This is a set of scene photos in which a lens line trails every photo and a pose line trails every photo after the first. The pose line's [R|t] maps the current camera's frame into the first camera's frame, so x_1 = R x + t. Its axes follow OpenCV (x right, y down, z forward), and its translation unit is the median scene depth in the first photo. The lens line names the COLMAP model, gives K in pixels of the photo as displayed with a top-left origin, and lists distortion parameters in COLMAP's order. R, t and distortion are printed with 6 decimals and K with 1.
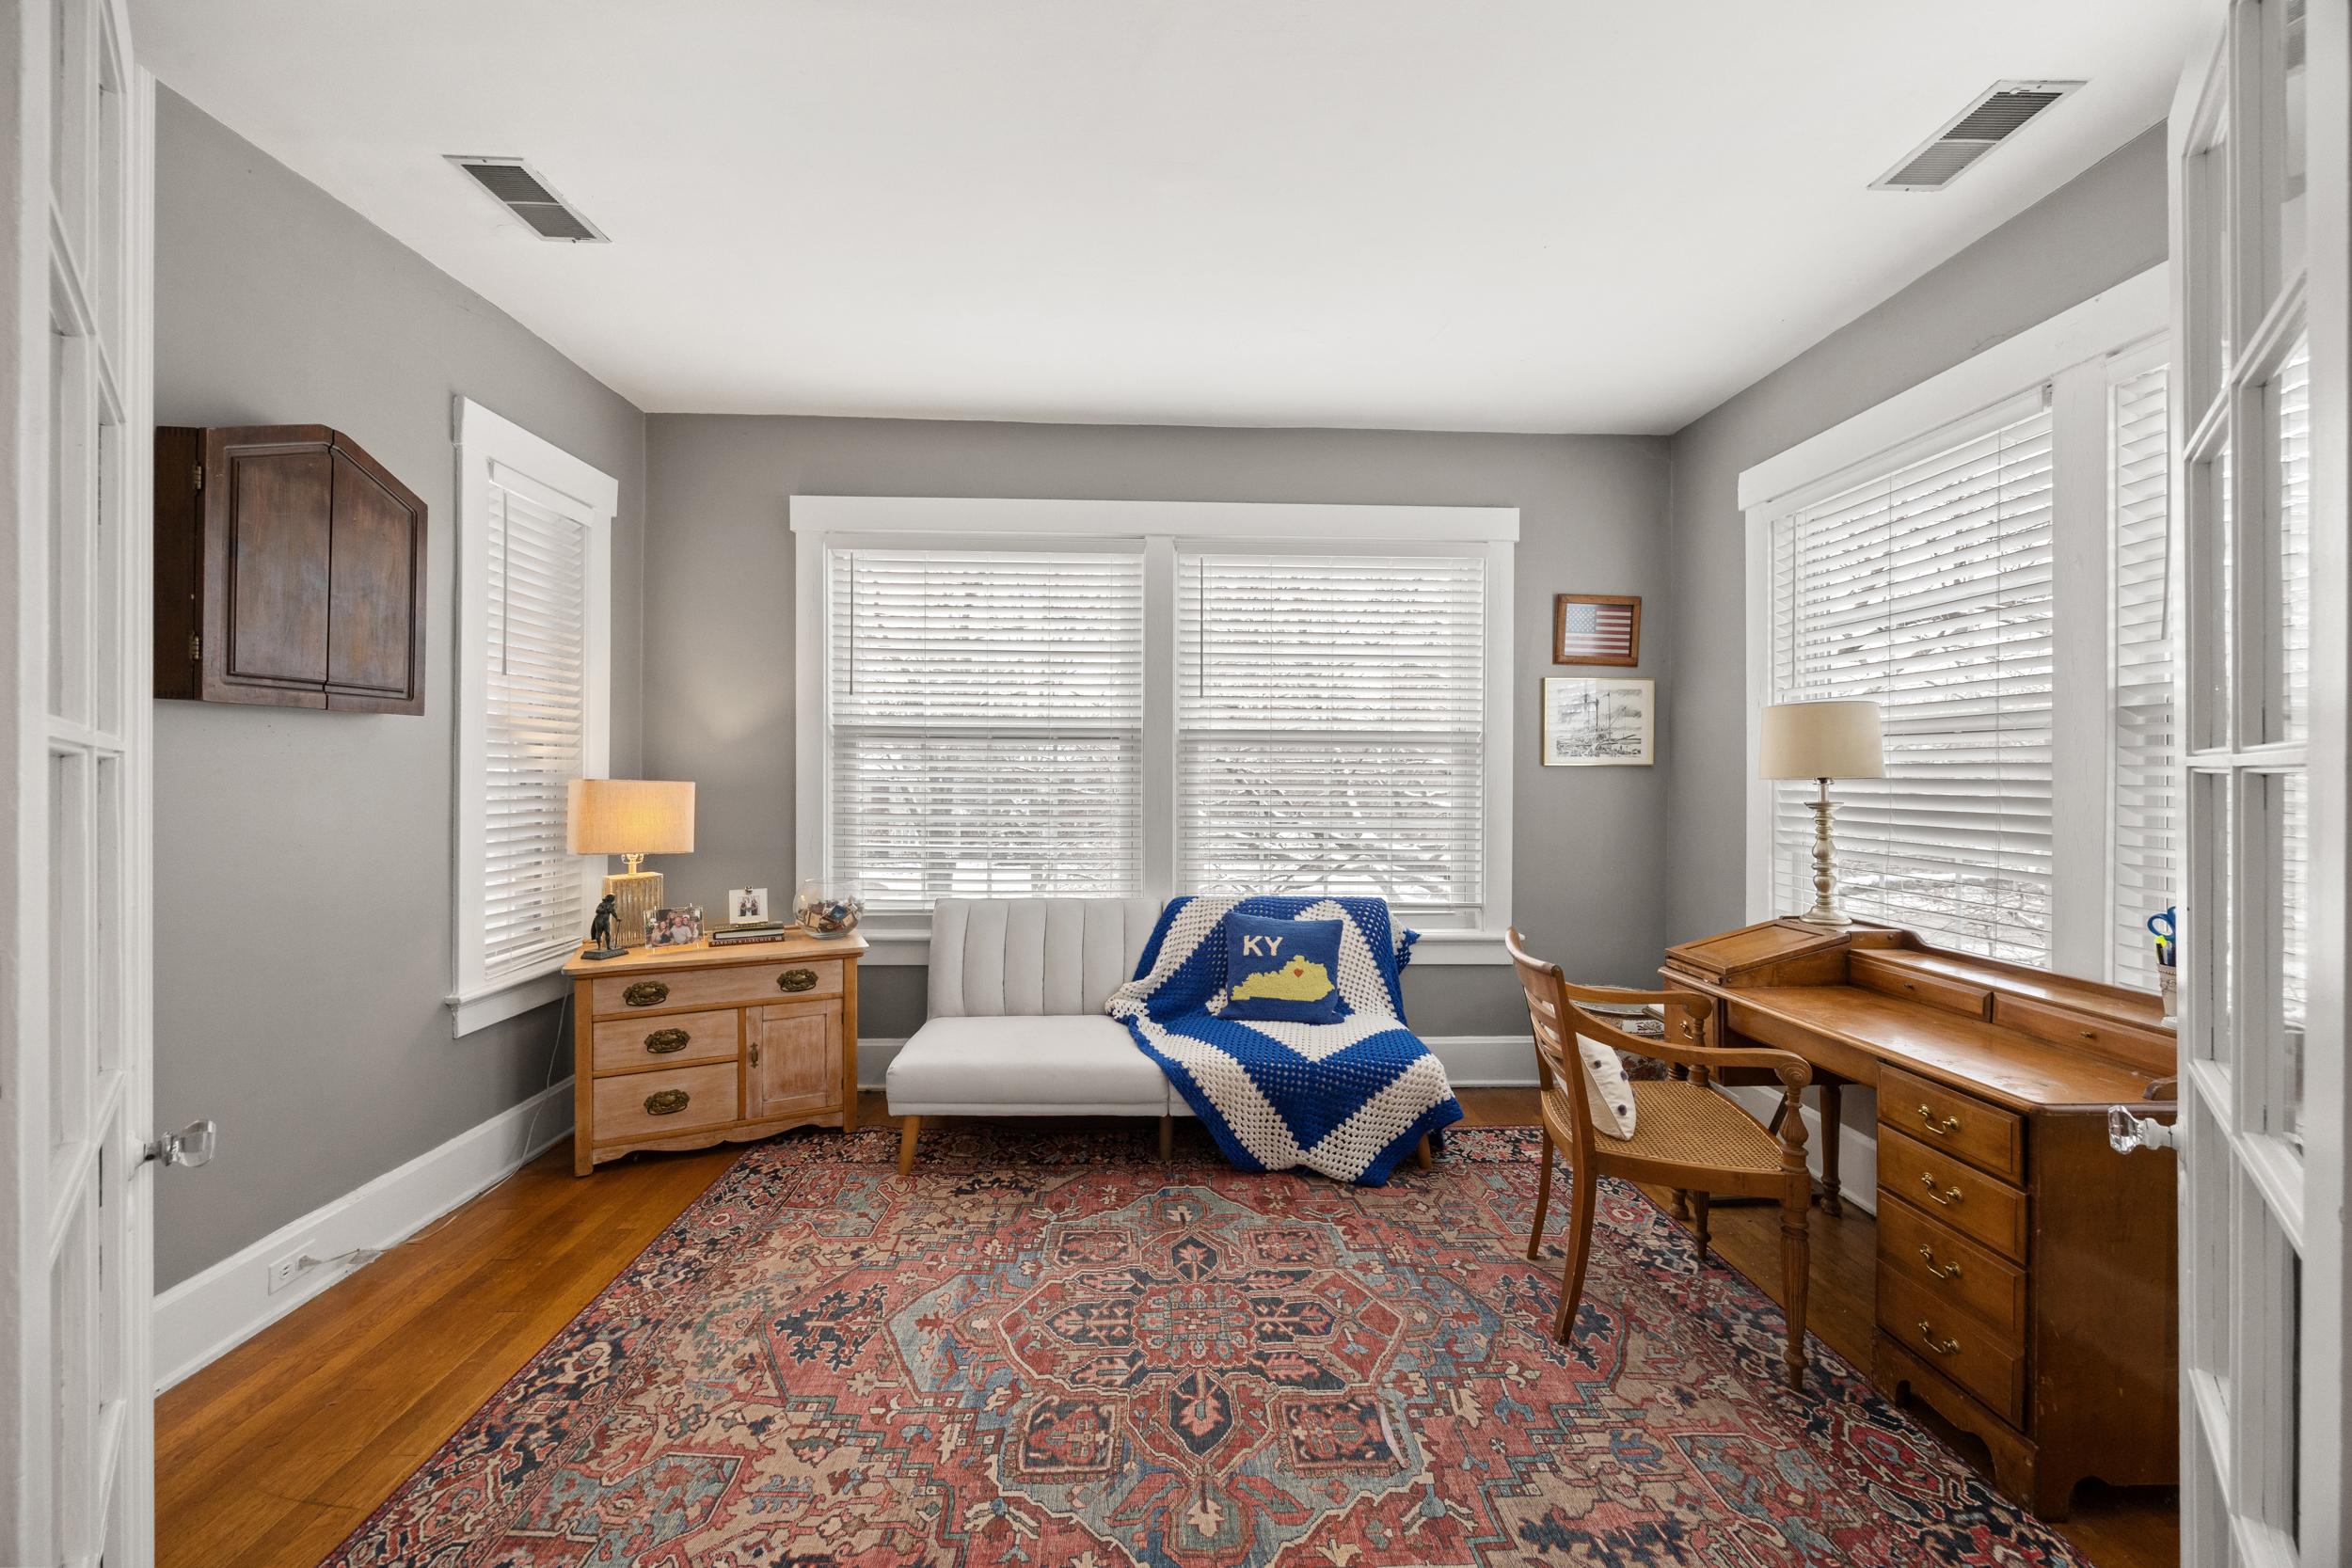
lens RADIAL K [[894.5, 0, 1183.3], [0, 894.5, 775.0], [0, 0, 1]] dist [-0.003643, -0.001028]
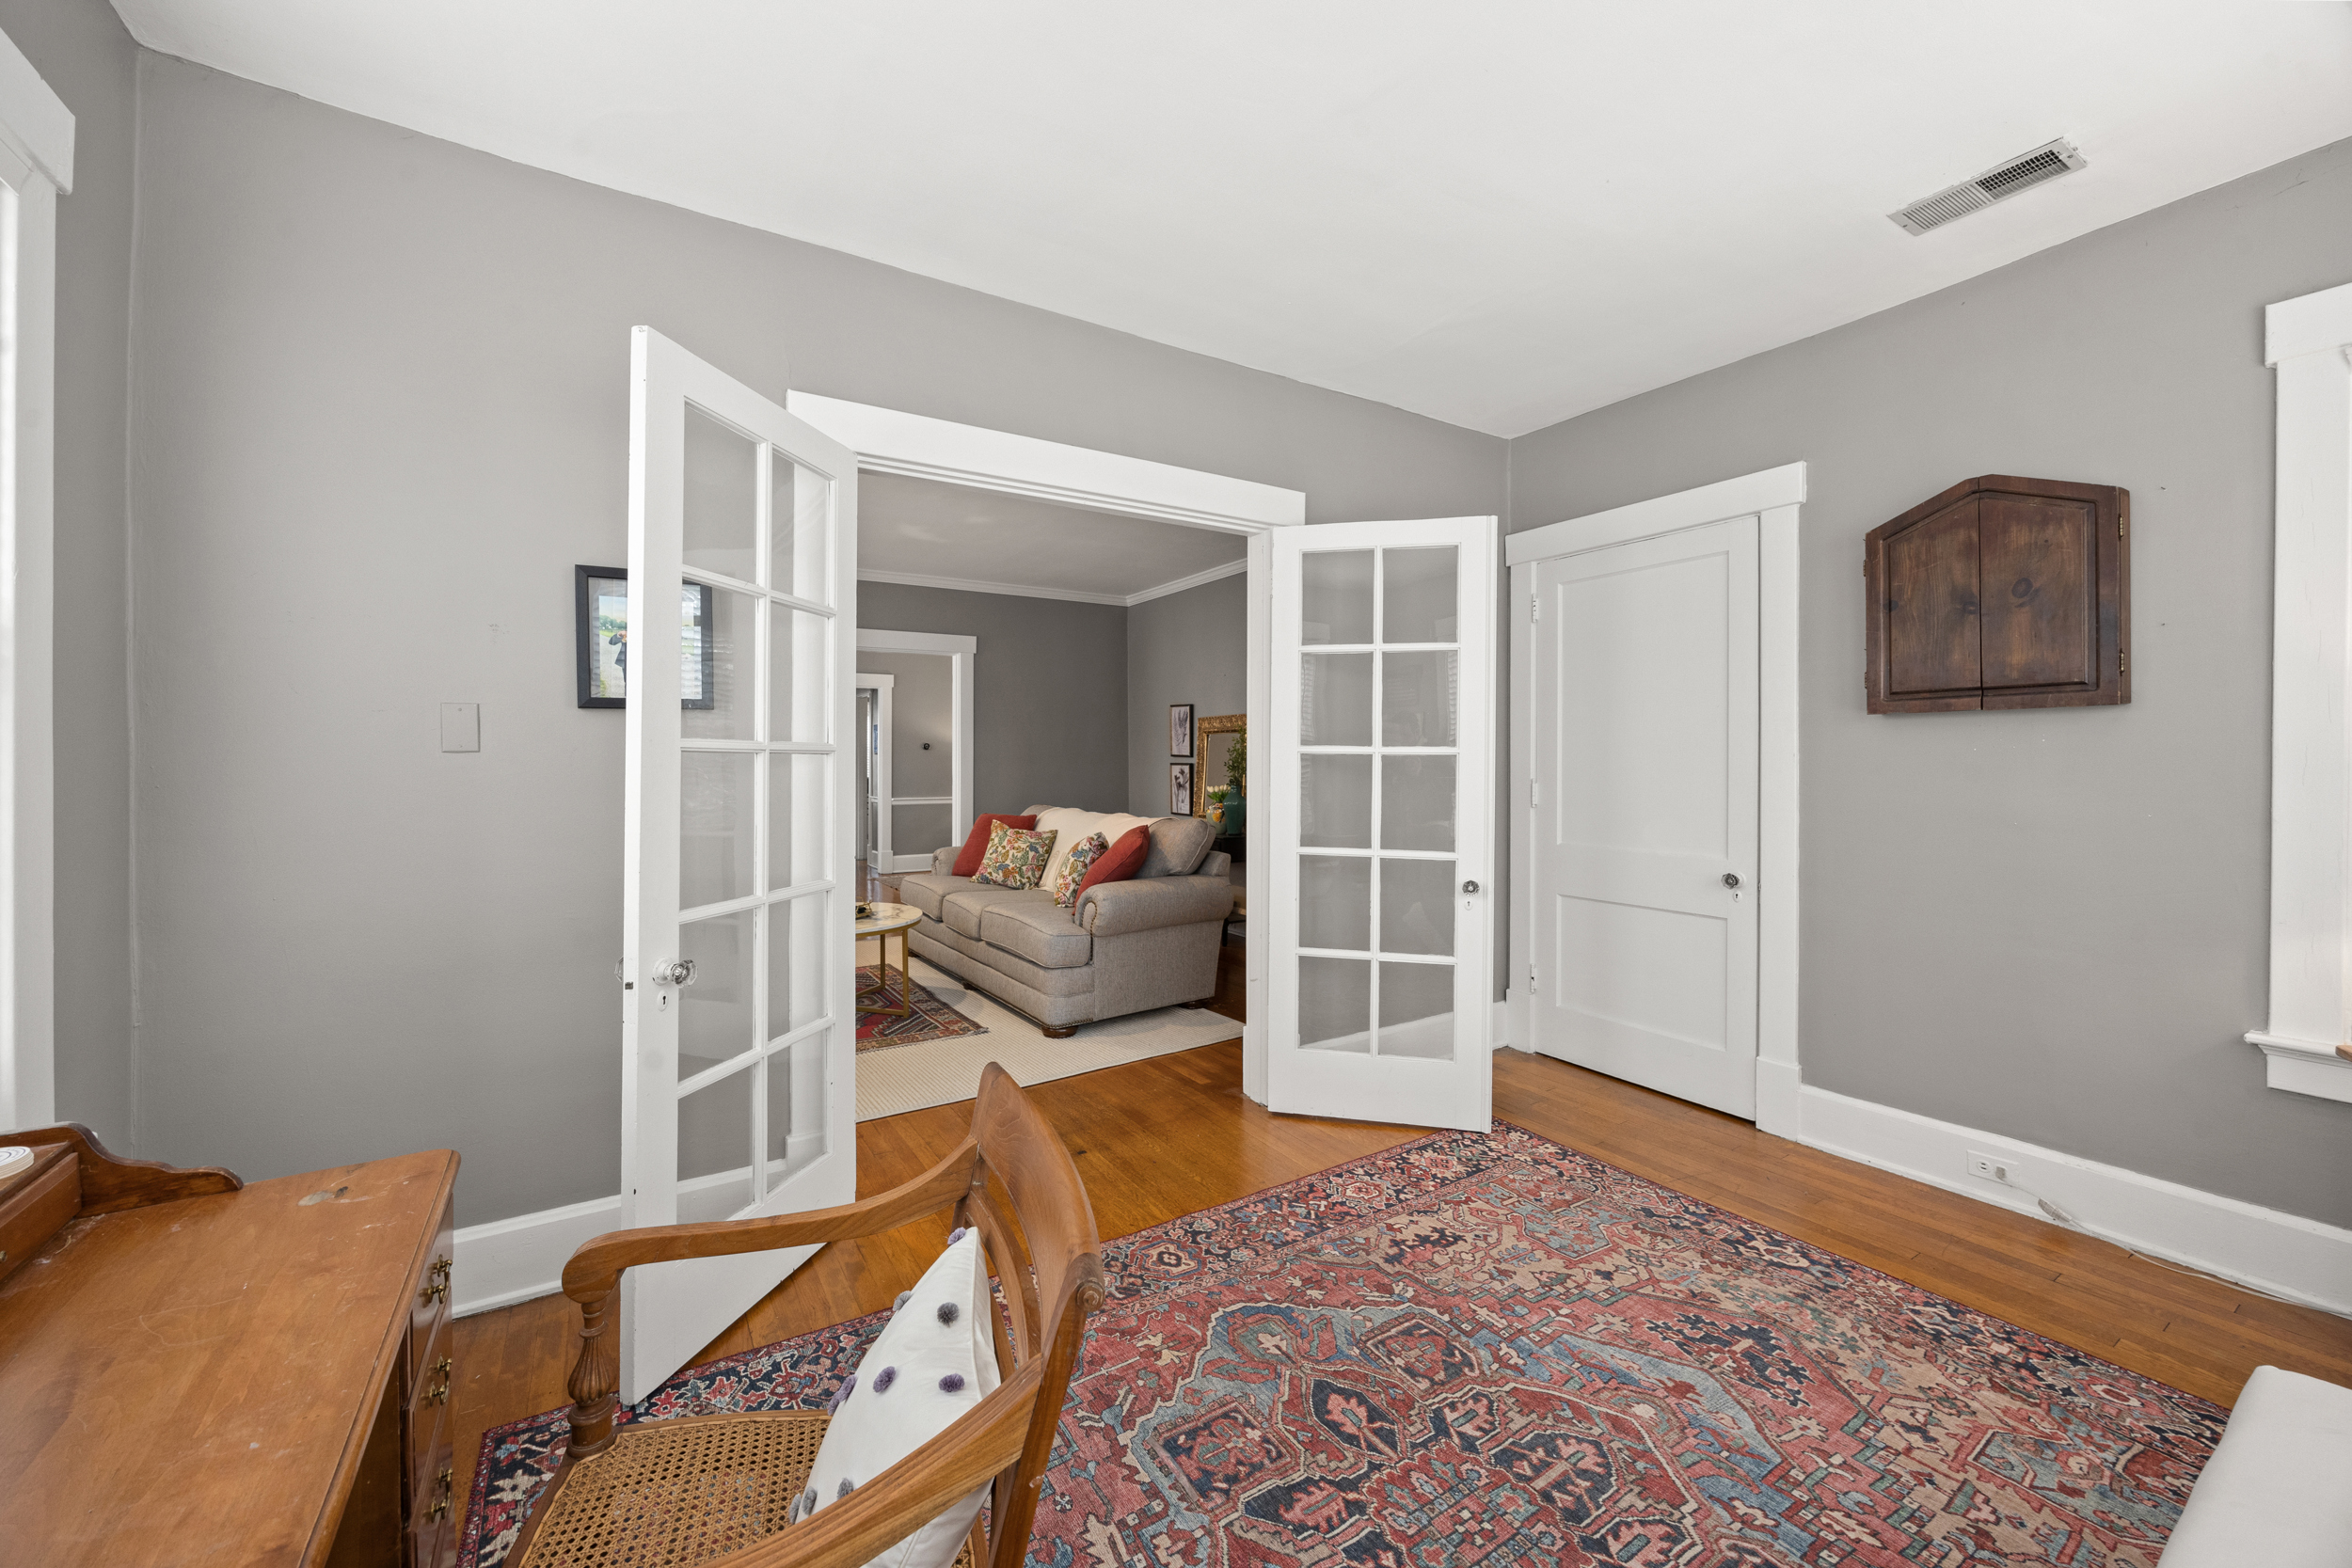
lens RADIAL K [[894.5, 0, 1176.7], [0, 894.5, 765.8], [0, 0, 1]] dist [-0.003643, -0.001028]
pose [[-0.865745, -0.002635, -0.500478, 0.582239], [-0.006982, 0.999952, 0.006813, 0.001261], [0.500436, 0.009393, -0.865723, 1.508718]]
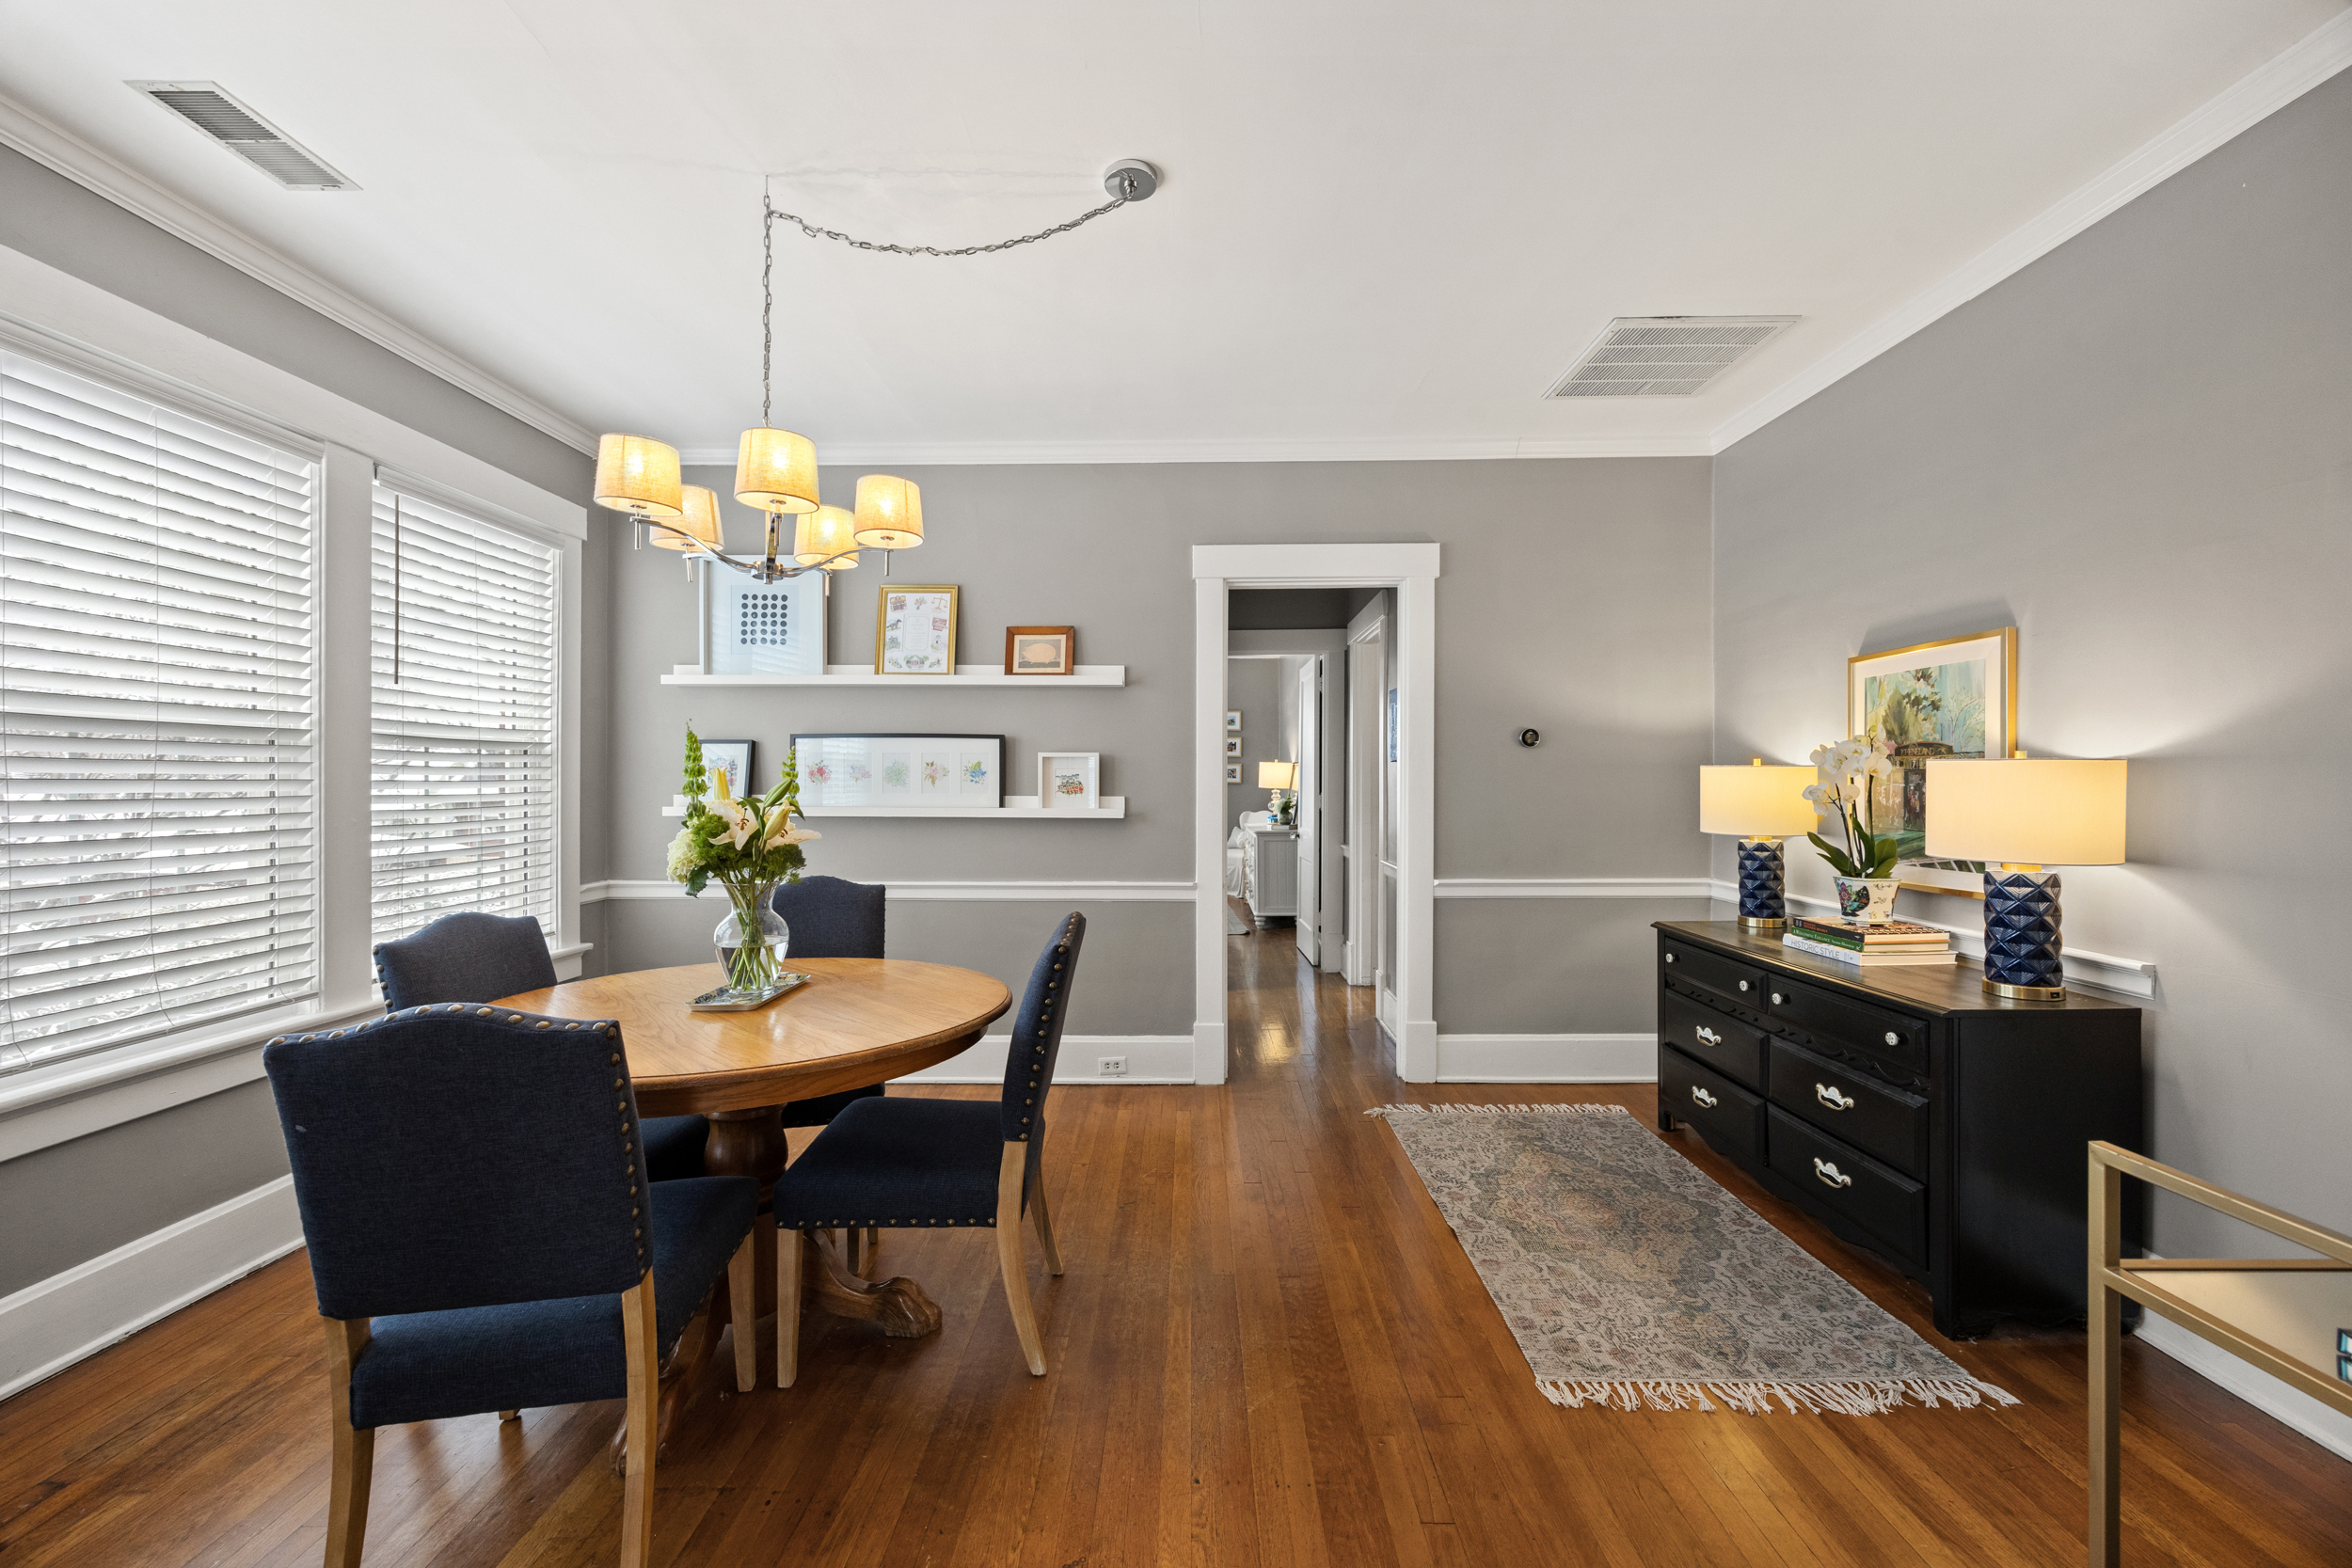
lens RADIAL K [[894.5, 0, 1175.3], [0, 894.5, 787.5], [0, 0, 1]] dist [-0.003643, -0.001028]
pose [[-0.998684, 0.000270, 0.051279, -0.102758], [0.001158, 0.999850, 0.017282, 0.006641], [-0.051267, 0.017319, -0.998535, -1.726693]]
